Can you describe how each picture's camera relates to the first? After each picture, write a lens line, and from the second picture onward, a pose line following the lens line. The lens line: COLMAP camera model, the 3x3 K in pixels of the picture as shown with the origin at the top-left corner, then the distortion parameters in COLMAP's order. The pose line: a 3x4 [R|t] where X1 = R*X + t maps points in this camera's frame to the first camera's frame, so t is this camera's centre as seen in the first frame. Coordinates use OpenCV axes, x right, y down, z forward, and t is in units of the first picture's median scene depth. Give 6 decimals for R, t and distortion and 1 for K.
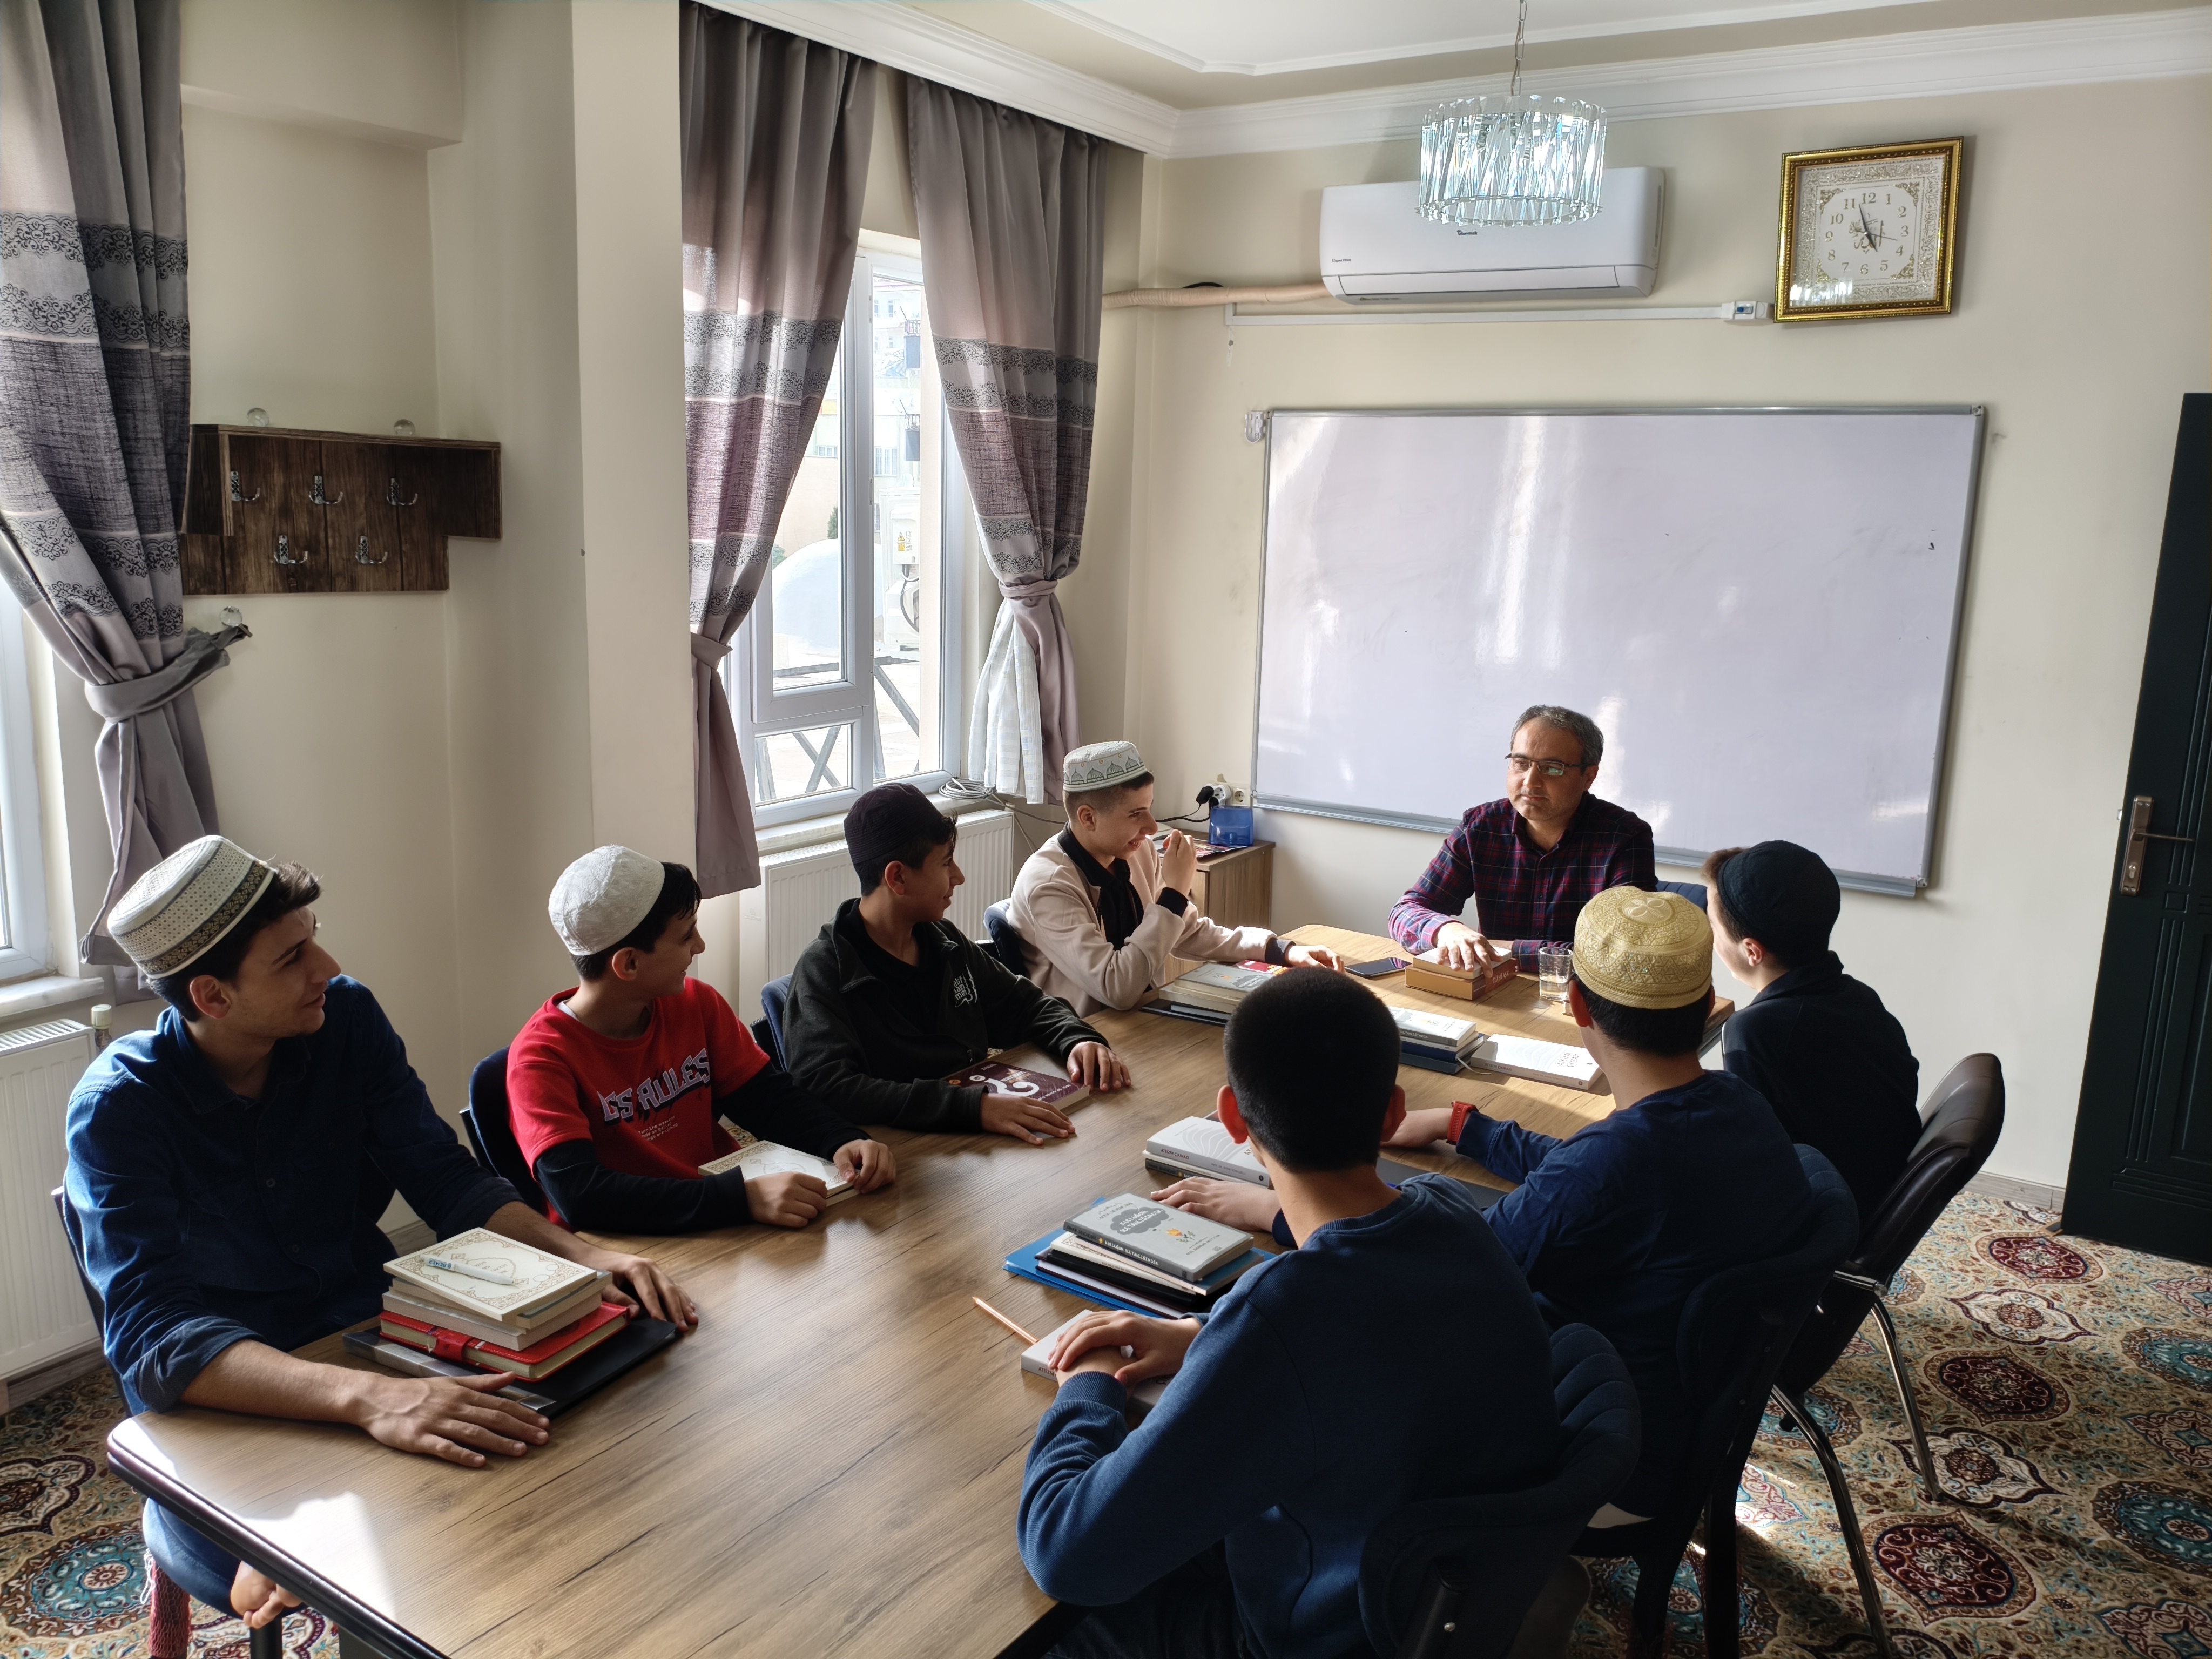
lens RADIAL K [[1693.9, 0, 1123.0], [0, 1693.9, 814.5], [0, 0, 1]] dist [0.034871, -0.041619]
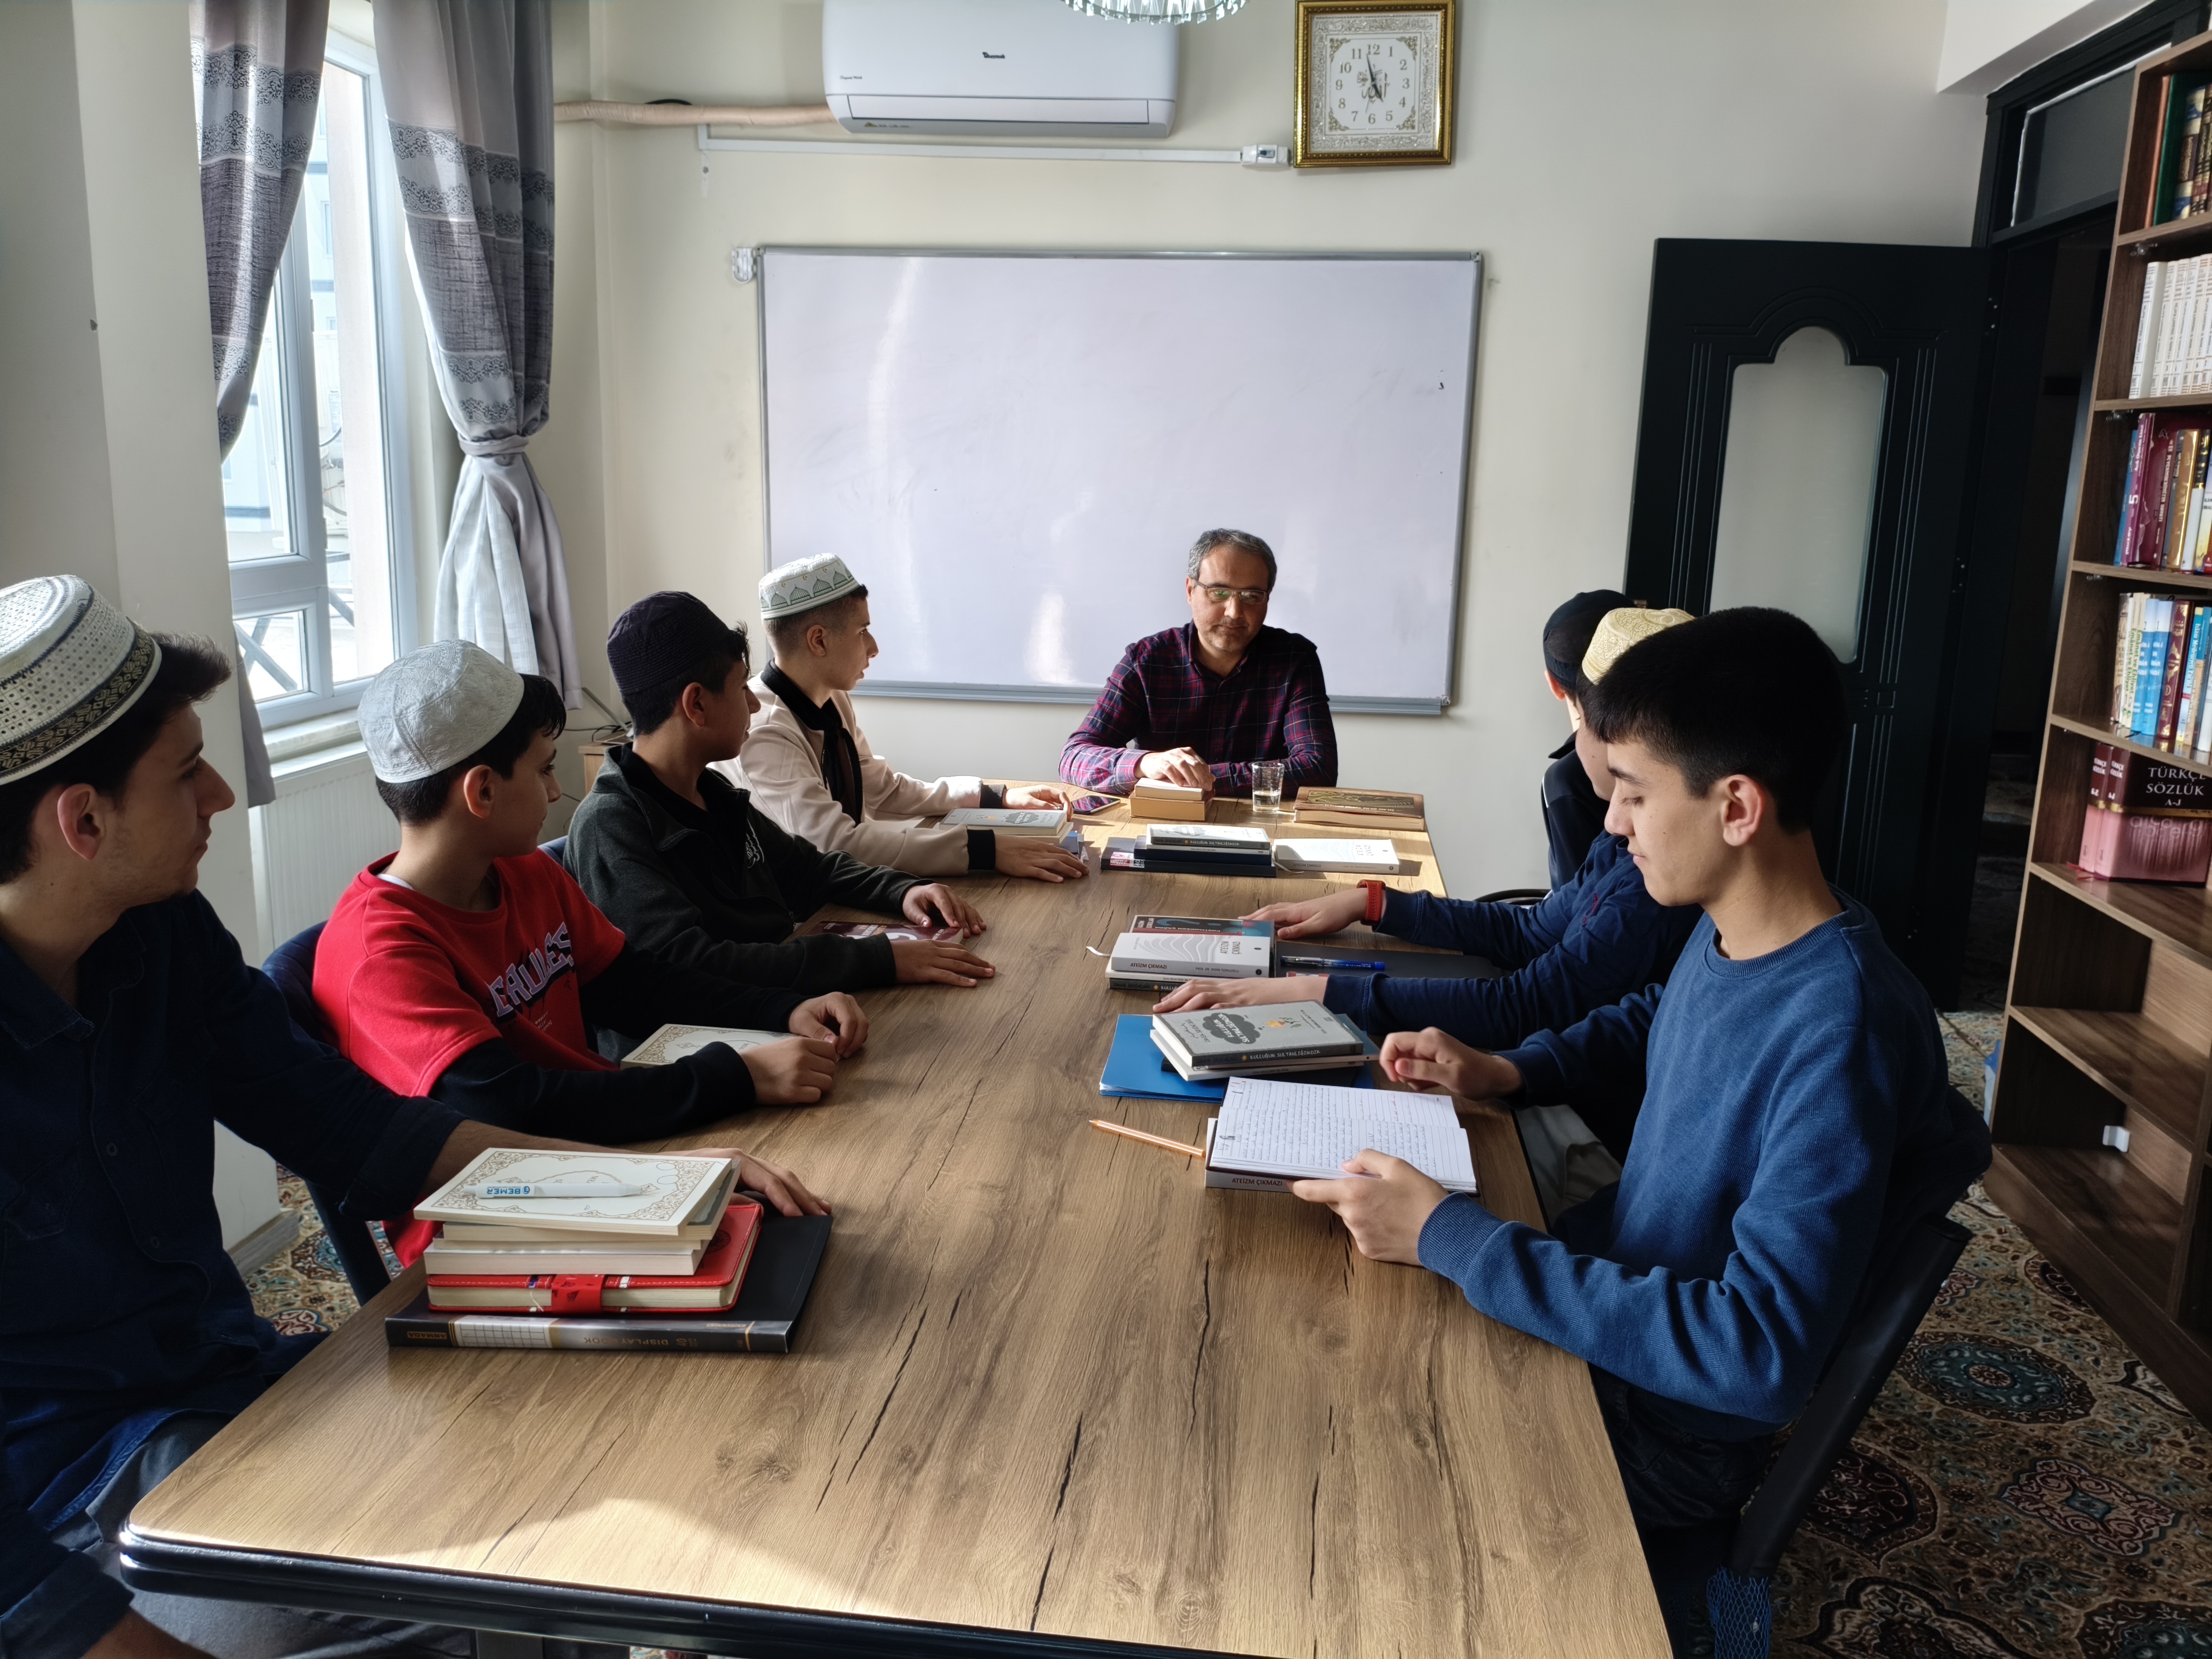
lens RADIAL K [[1719.1, 0, 1106.0], [0, 1719.1, 796.5], [0, 0, 1]] dist [0.026463, -0.053631]
pose [[0.891493, -0.093371, 0.443307, -0.265947], [0.088297, 0.995576, 0.032127, 0.057535], [-0.444346, 0.010502, 0.895794, 0.147475]]
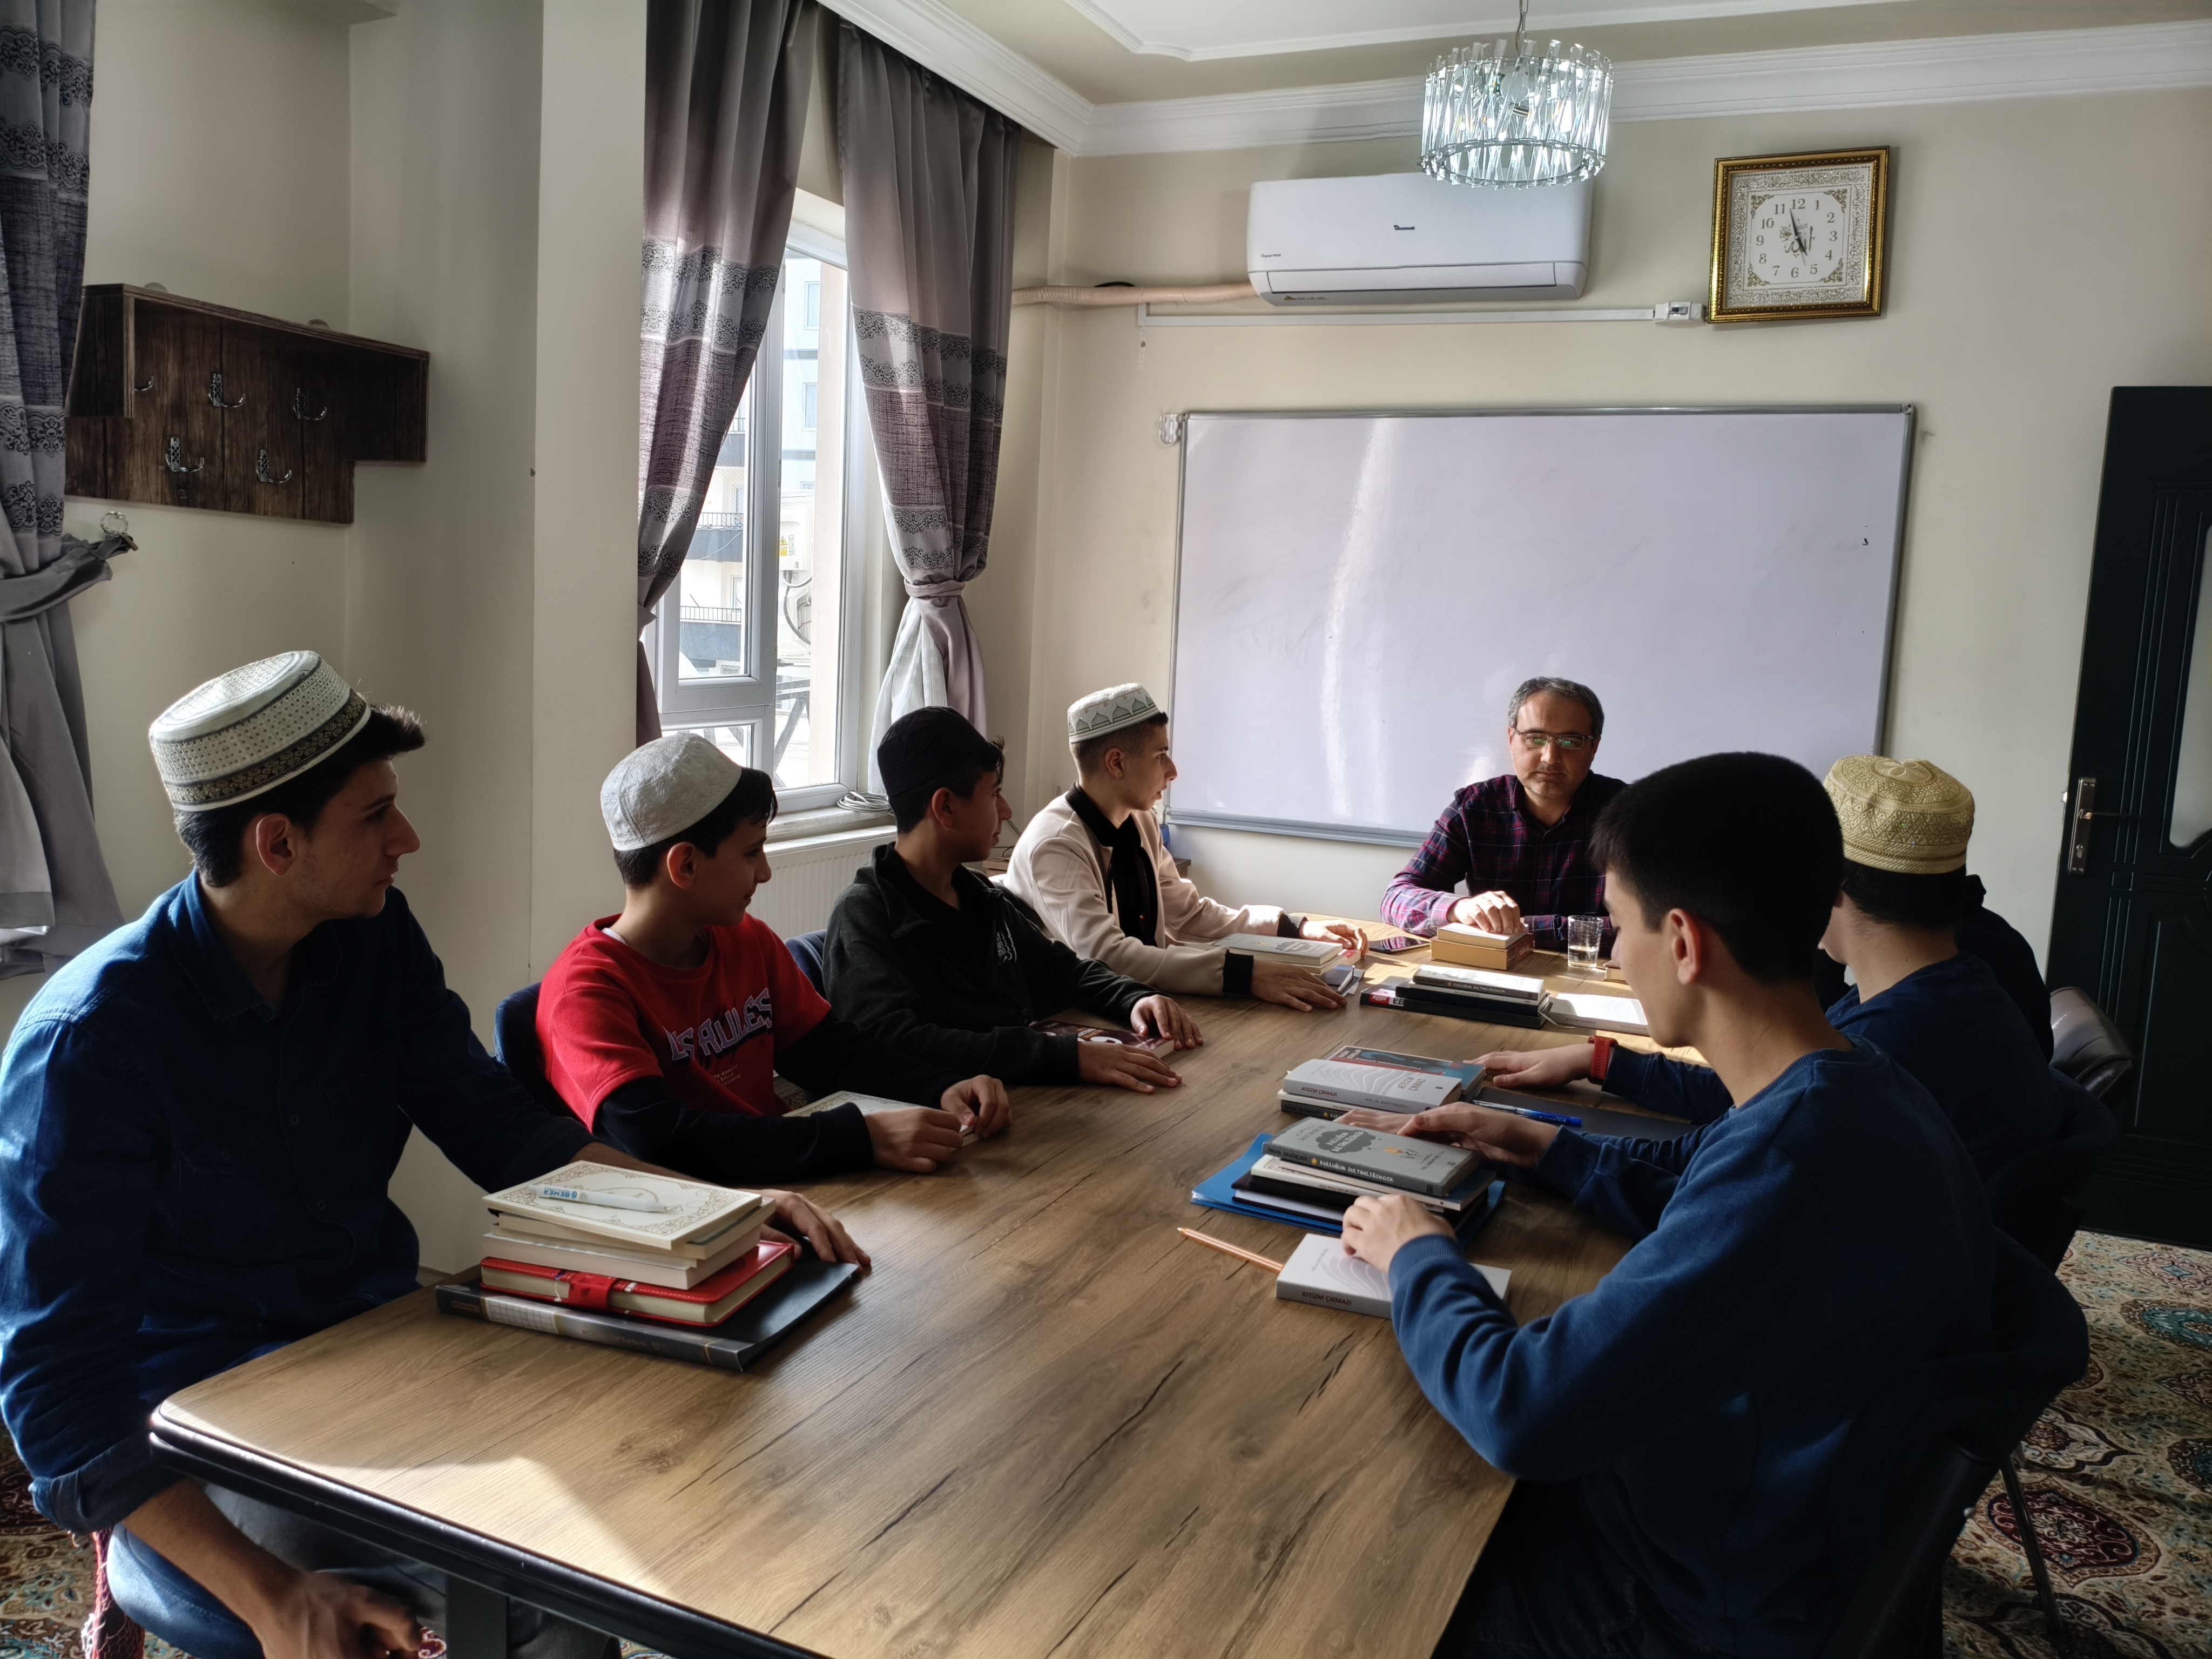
lens RADIAL K [[1691.8, 0, 1120.3], [0, 1691.8, 806.6], [0, 0, 1]] dist [0.032960, -0.042422]
pose [[0.987821, -0.000097, 0.155593, -0.147800], [0.011030, 0.997528, -0.069404, 0.078906], [-0.155202, 0.070275, 0.985380, 0.094993]]
